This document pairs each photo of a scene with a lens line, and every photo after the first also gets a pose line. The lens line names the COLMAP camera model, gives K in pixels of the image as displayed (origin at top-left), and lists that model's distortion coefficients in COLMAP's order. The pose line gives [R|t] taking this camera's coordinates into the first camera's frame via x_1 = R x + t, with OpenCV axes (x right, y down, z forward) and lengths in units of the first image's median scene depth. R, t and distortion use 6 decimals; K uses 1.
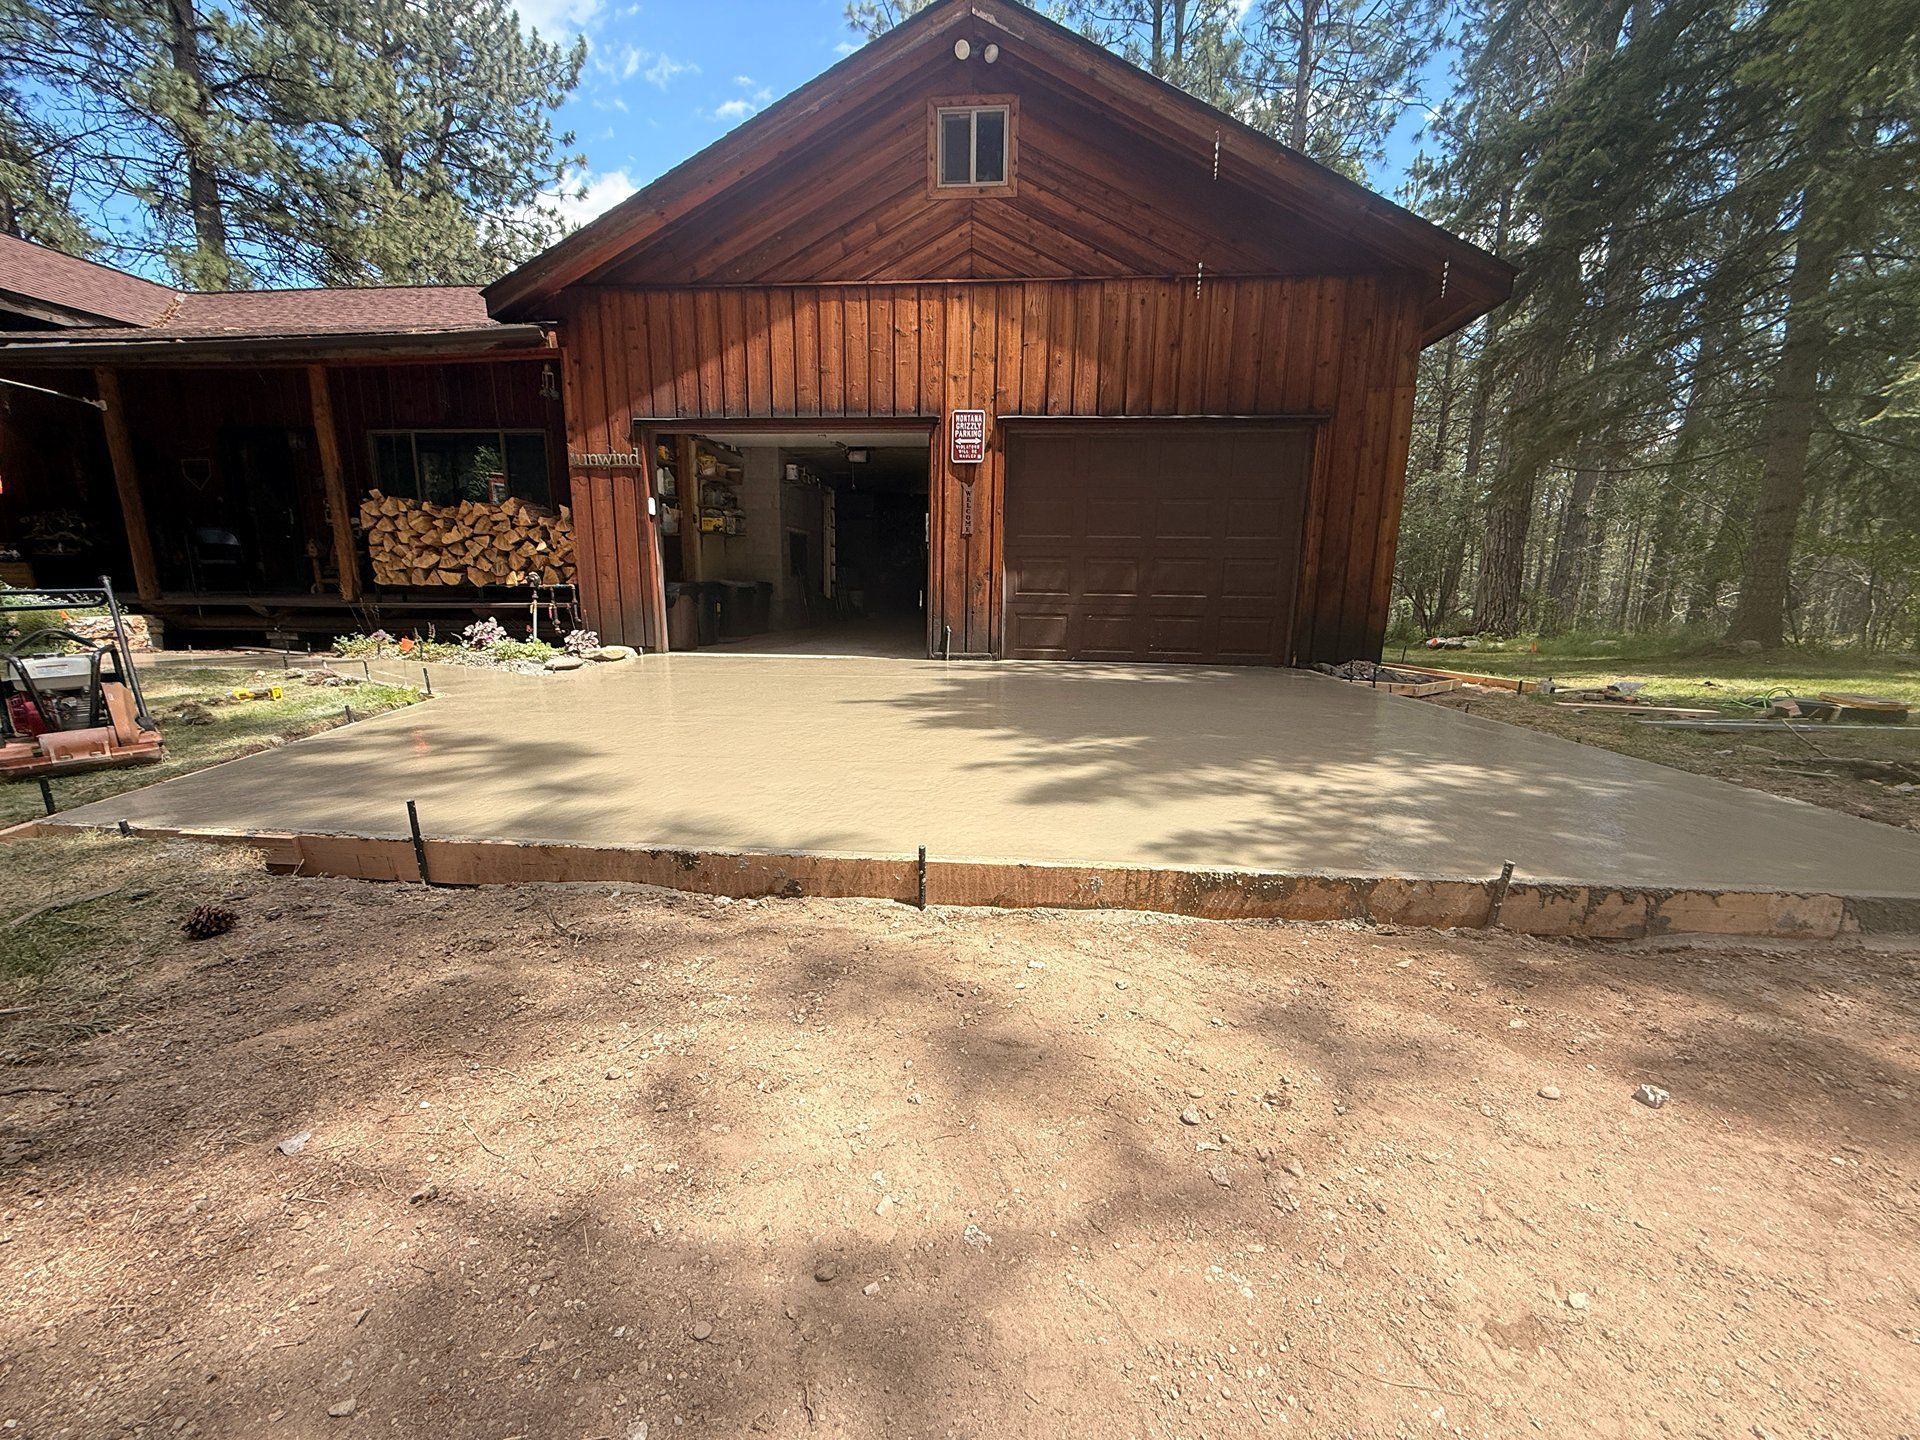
lens RADIAL K [[747.8, 0, 960.7], [0, 747.8, 733.5], [0, 0, 1]] dist [-0.002562, 0.001764]
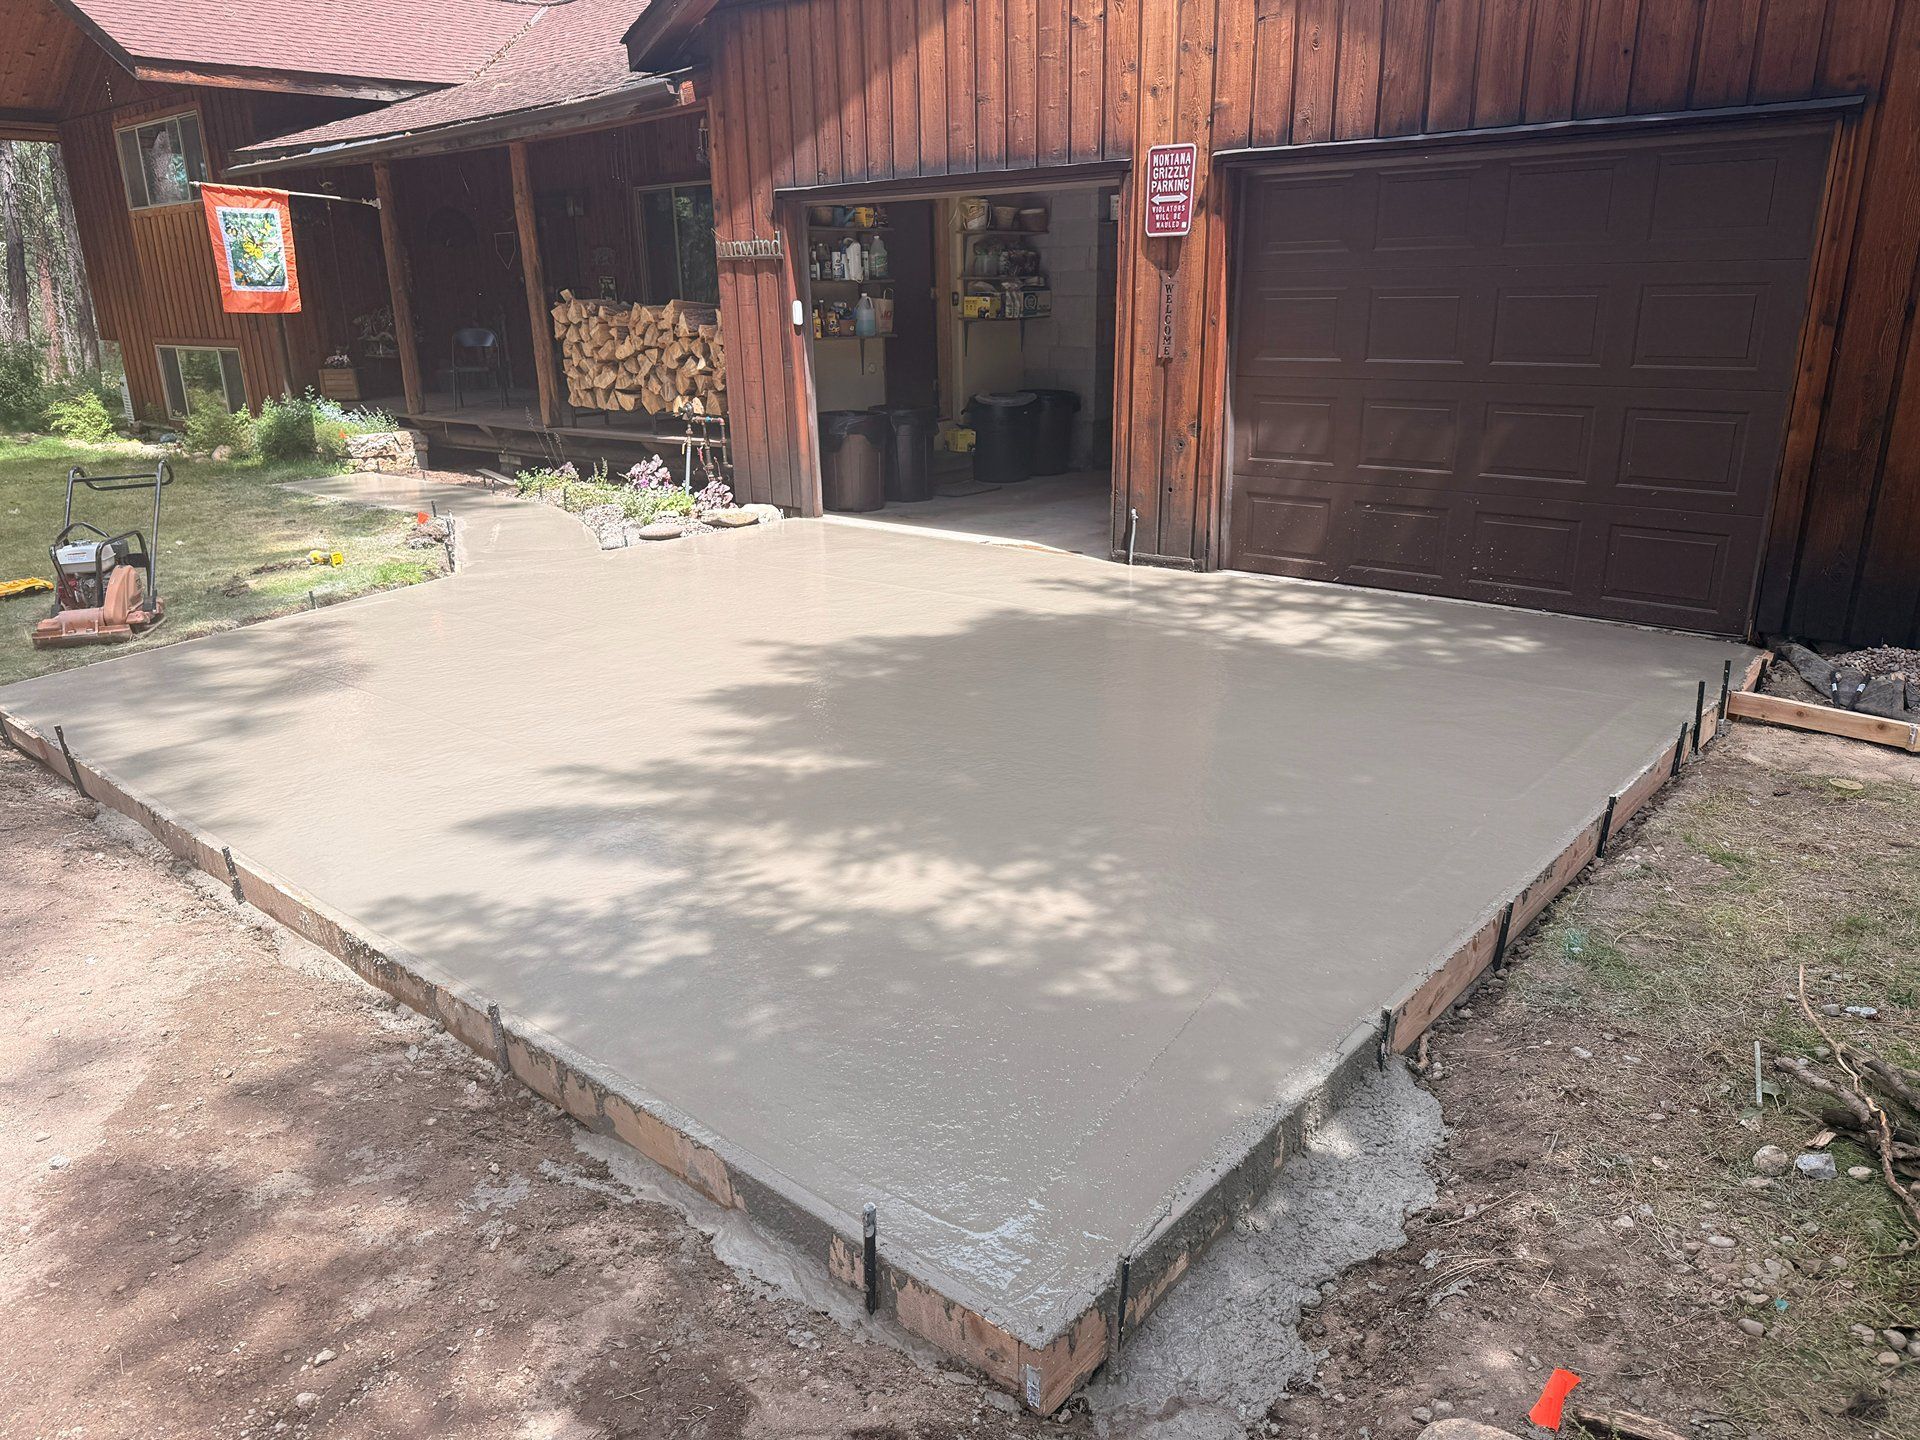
lens RADIAL K [[1346.9, 0, 971.9], [0, 1346.9, 723.4], [0, 0, 1]] dist [0.042553, -0.051069]
pose [[0.814724, 0.153843, -0.559068, 0.540238], [-0.094100, 0.986460, 0.134321, -0.110910], [0.572163, -0.056826, 0.818169, 0.012487]]
